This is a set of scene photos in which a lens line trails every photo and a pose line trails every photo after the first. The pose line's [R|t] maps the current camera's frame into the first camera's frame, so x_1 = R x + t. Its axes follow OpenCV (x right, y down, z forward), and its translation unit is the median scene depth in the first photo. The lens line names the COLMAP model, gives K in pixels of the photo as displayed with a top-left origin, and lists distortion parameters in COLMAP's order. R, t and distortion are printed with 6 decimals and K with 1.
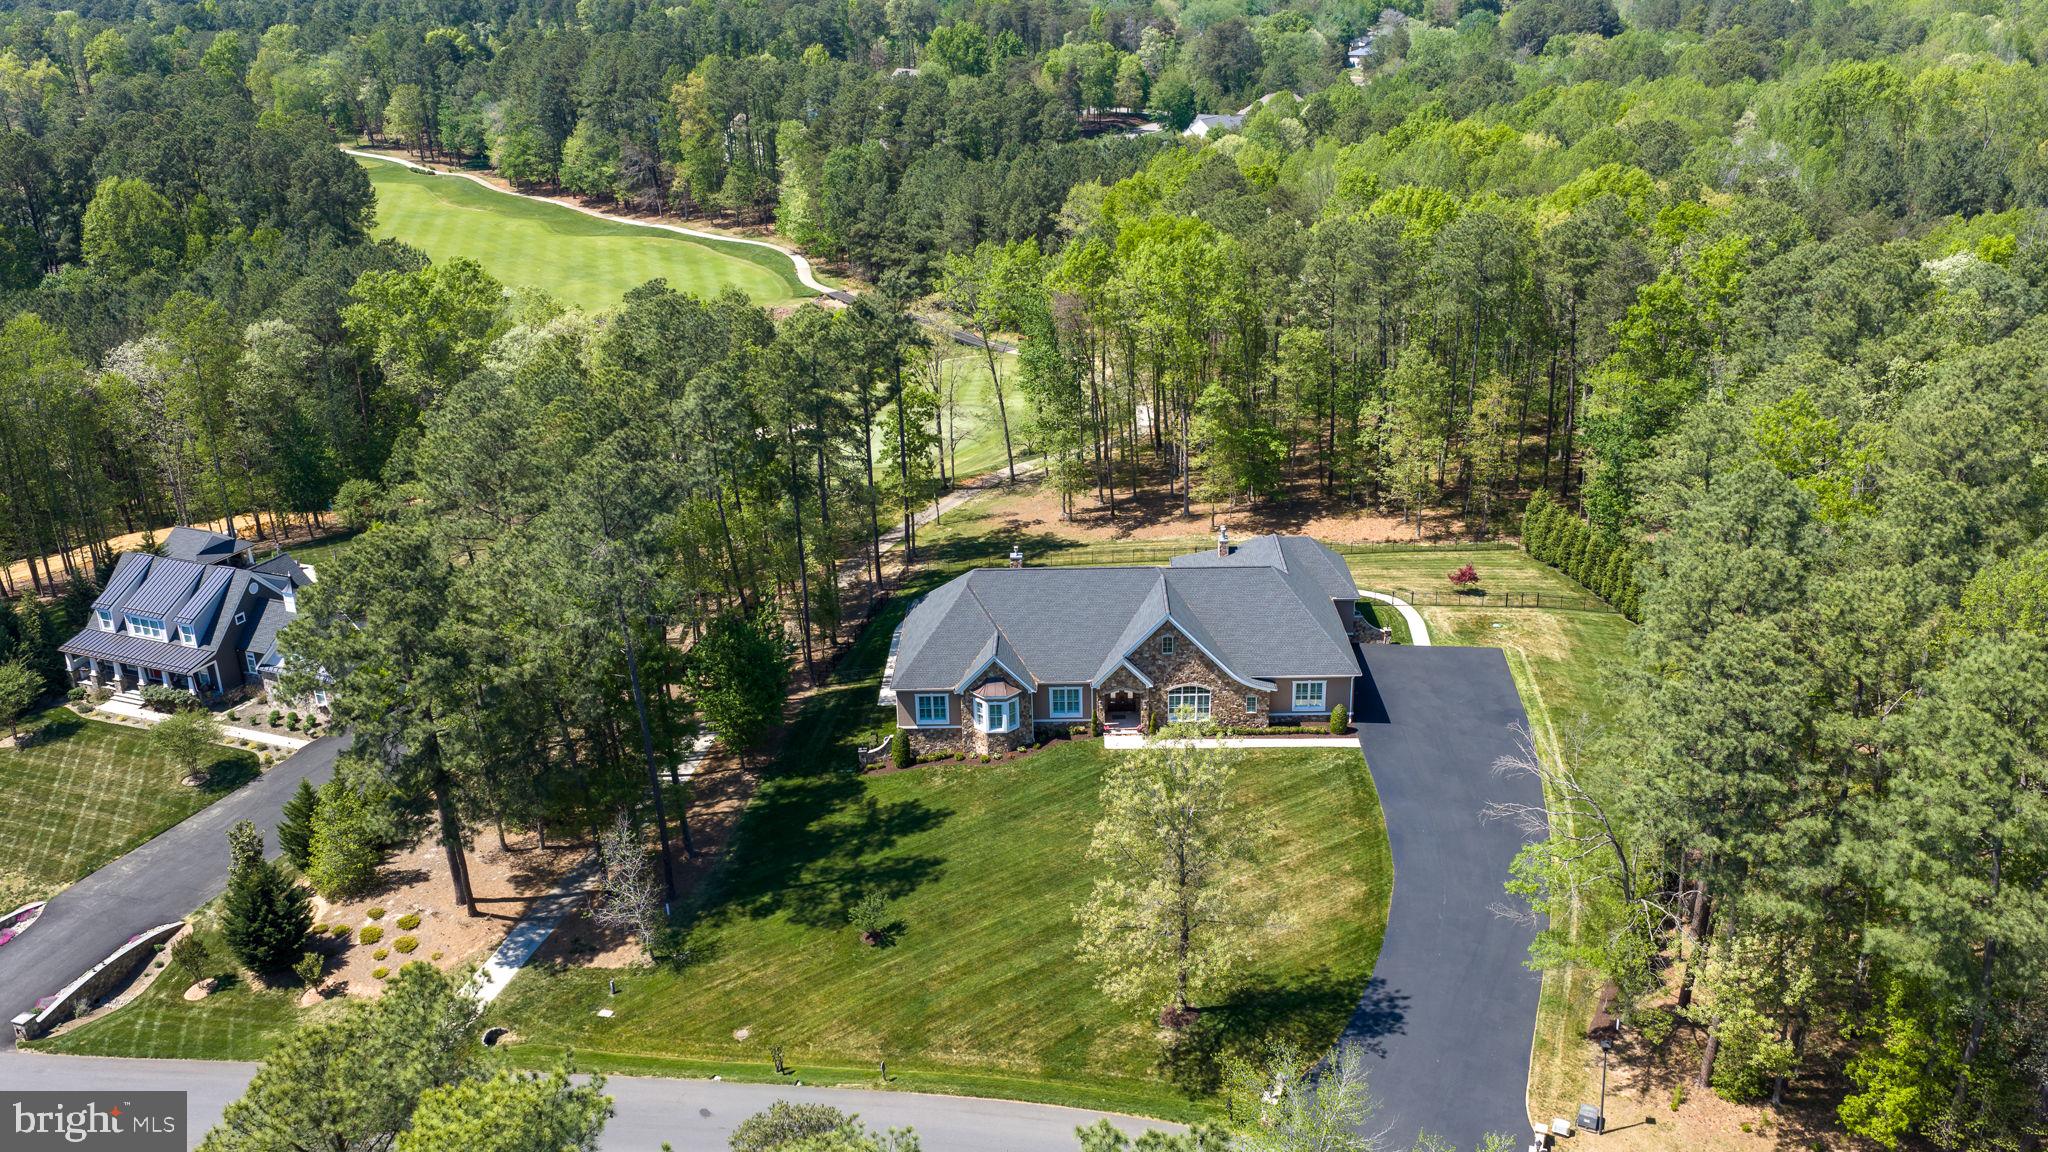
lens RADIAL K [[1690.2, 0, 1024.0], [0, 1690.2, 576.0], [0, 0, 1]] dist [0.038570, -0.086995]
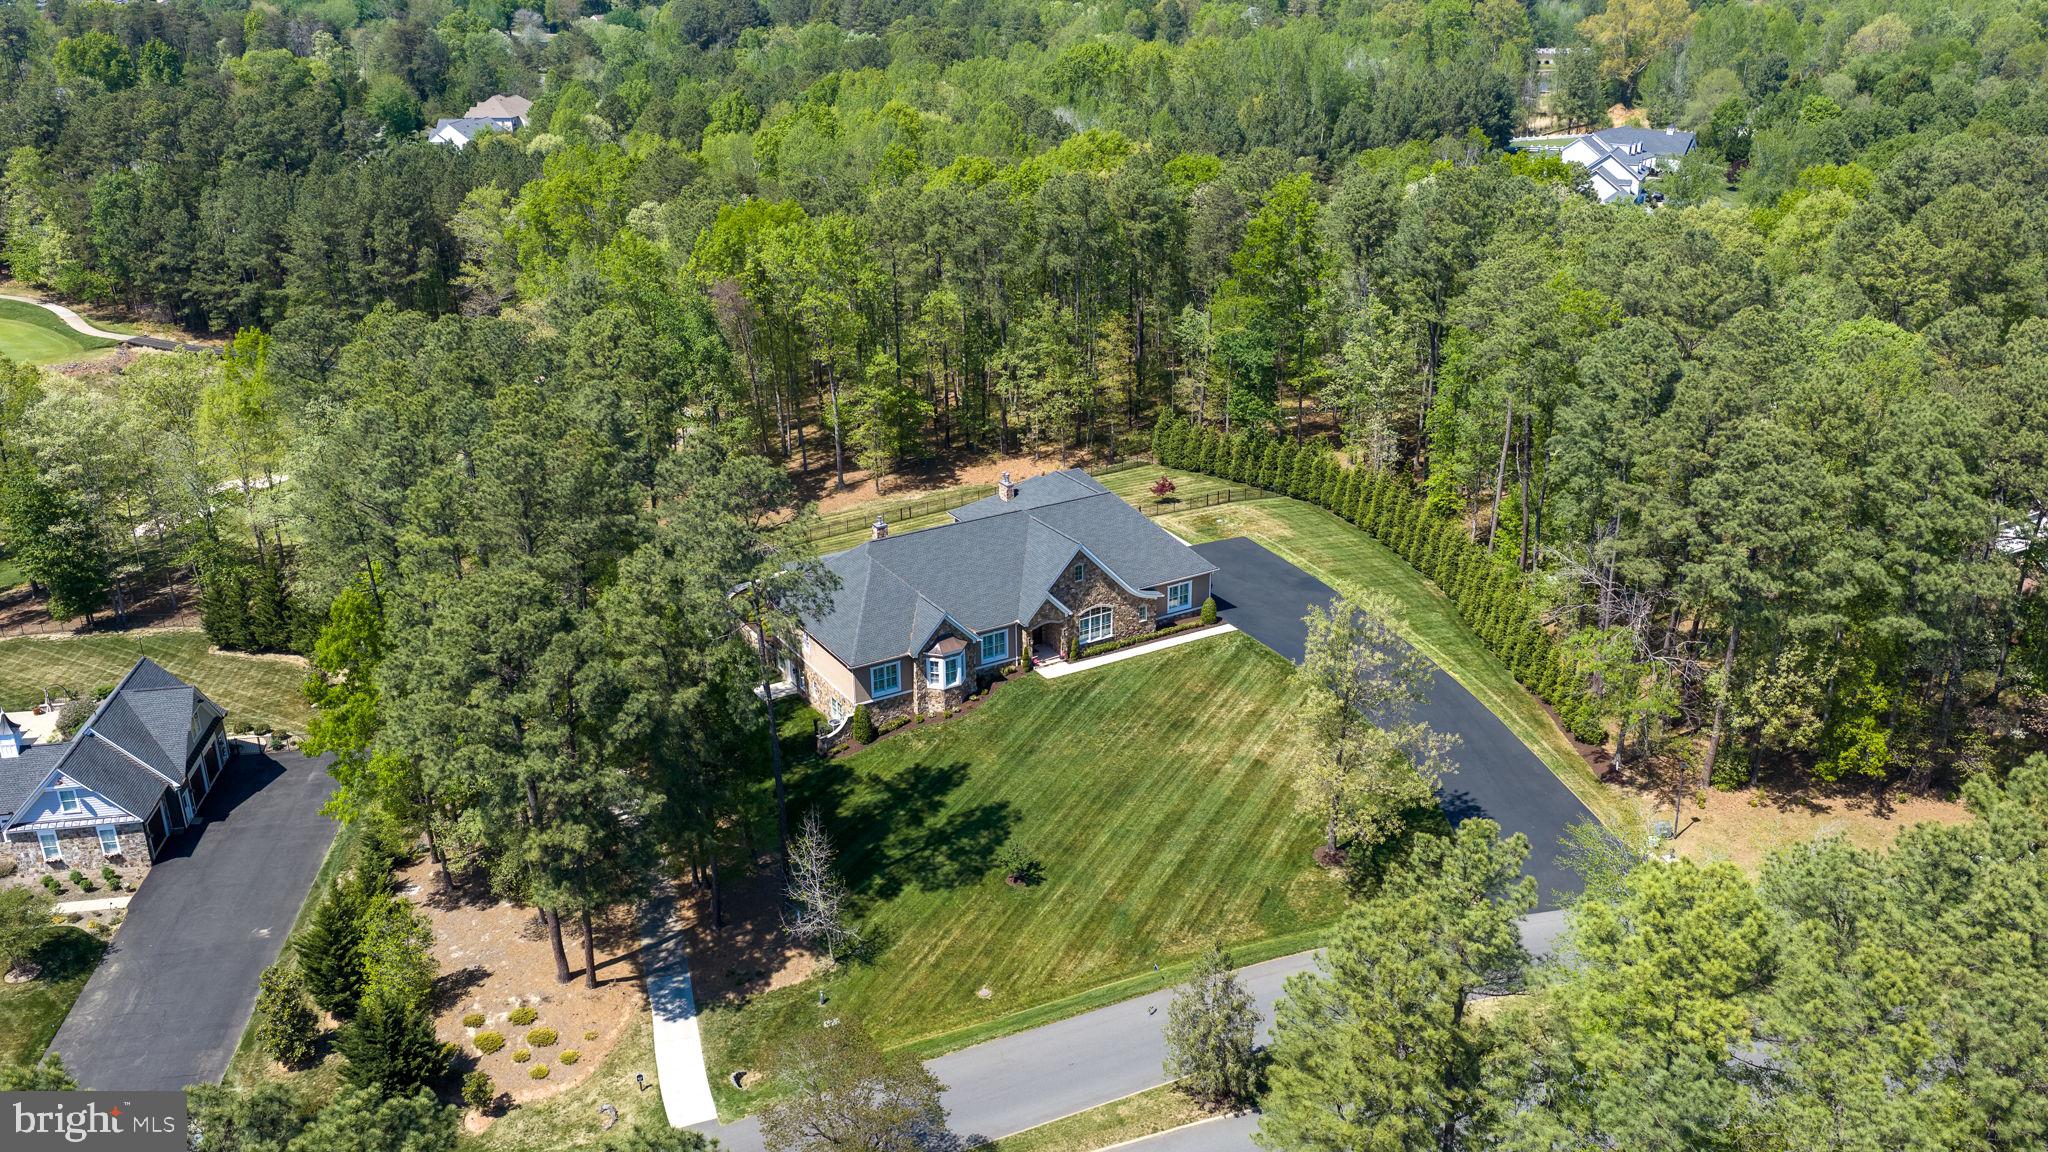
lens RADIAL K [[1690.2, 0, 1024.0], [0, 1690.2, 576.0], [0, 0, 1]] dist [0.038570, -0.086995]
pose [[0.850780, -0.183631, 0.492395, -0.473817], [0.184382, 0.981705, 0.047528, -0.015297], [-0.492114, 0.050353, 0.869073, 0.073245]]
